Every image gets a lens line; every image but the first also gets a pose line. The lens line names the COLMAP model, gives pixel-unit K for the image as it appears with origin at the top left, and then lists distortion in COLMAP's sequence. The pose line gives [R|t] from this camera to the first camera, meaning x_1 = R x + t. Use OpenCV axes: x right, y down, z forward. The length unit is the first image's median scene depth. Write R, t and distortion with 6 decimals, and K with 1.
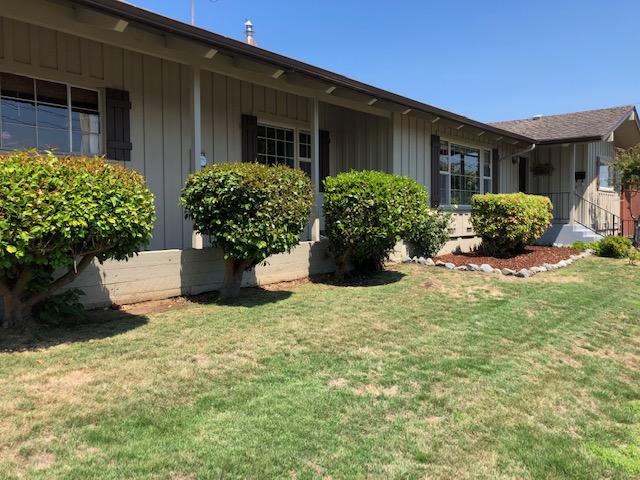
lens RADIAL K [[510.4, 0, 320.0], [0, 510.4, 240.0], [0, 0, 1]] dist [0.027224, 0.001710]
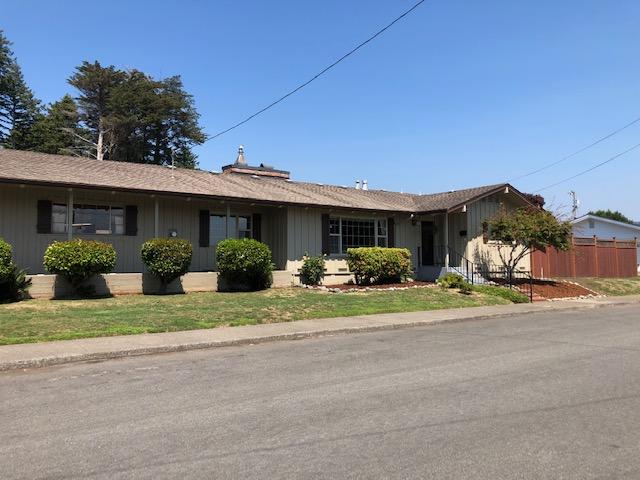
lens RADIAL K [[510.4, 0, 320.0], [0, 510.4, 240.0], [0, 0, 1]] dist [0.027224, 0.001710]
pose [[0.976426, -0.021108, -0.214820, 0.808863], [-0.001348, 0.994592, -0.103854, 0.081913], [0.215850, 0.101695, 0.971116, -0.899817]]
